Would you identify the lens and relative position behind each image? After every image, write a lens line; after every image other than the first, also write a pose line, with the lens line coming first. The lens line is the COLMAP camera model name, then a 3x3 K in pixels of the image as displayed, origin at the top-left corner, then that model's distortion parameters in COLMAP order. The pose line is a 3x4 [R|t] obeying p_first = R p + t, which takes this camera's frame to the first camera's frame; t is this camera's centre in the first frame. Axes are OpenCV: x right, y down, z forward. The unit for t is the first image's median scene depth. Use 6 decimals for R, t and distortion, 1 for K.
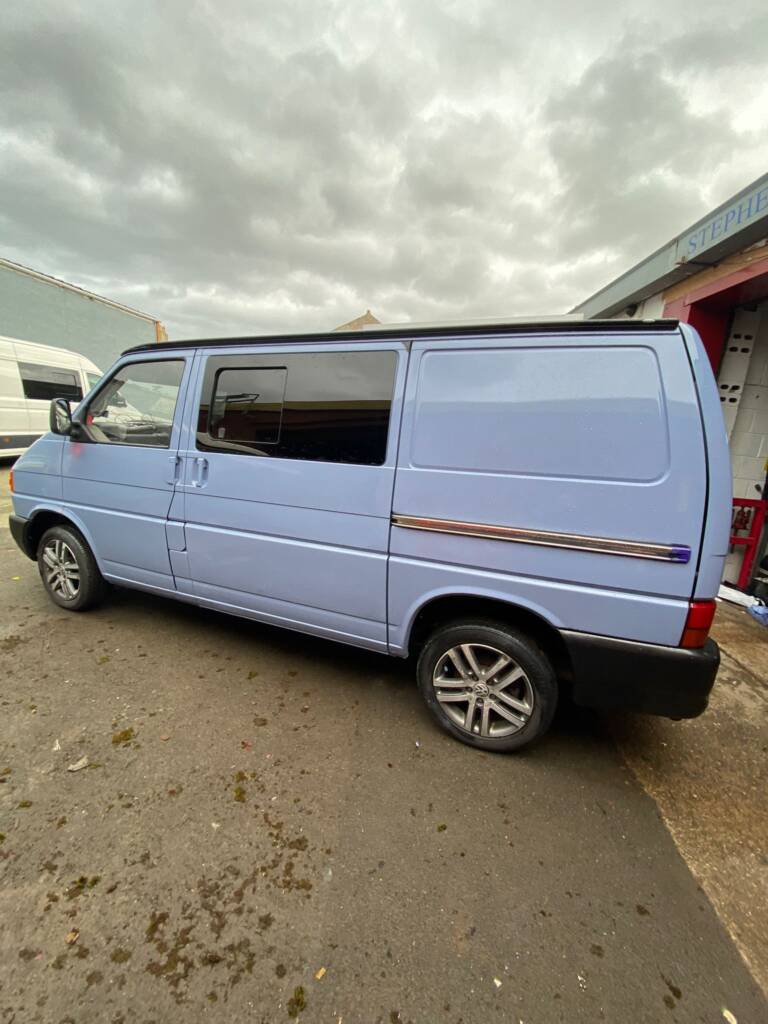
lens RADIAL K [[417.0, 0, 384.0], [0, 417.0, 512.0], [0, 0, 1]] dist [0.016570, -0.018779]
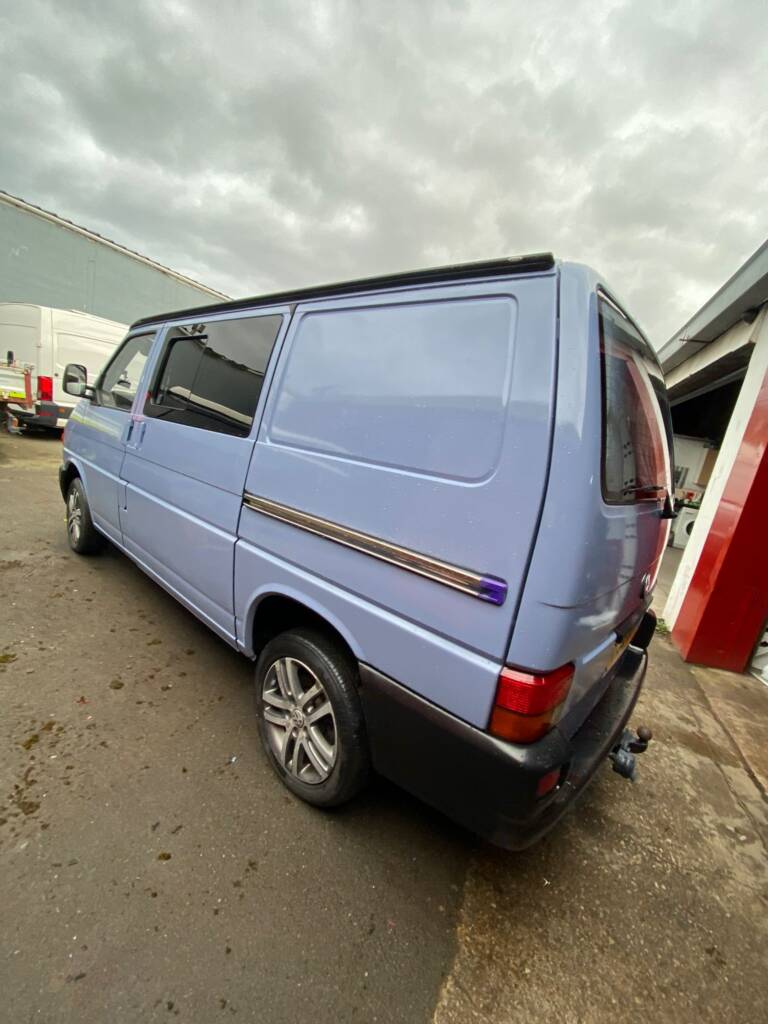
lens RADIAL K [[419.2, 0, 381.6], [0, 419.2, 516.7], [0, 0, 1]] dist [0.021906, -0.018838]
pose [[0.938028, 0.160730, -0.307032, 0.455270], [-0.174304, 0.984543, -0.017123, 0.016236], [0.299534, 0.069579, 0.951545, 0.182595]]
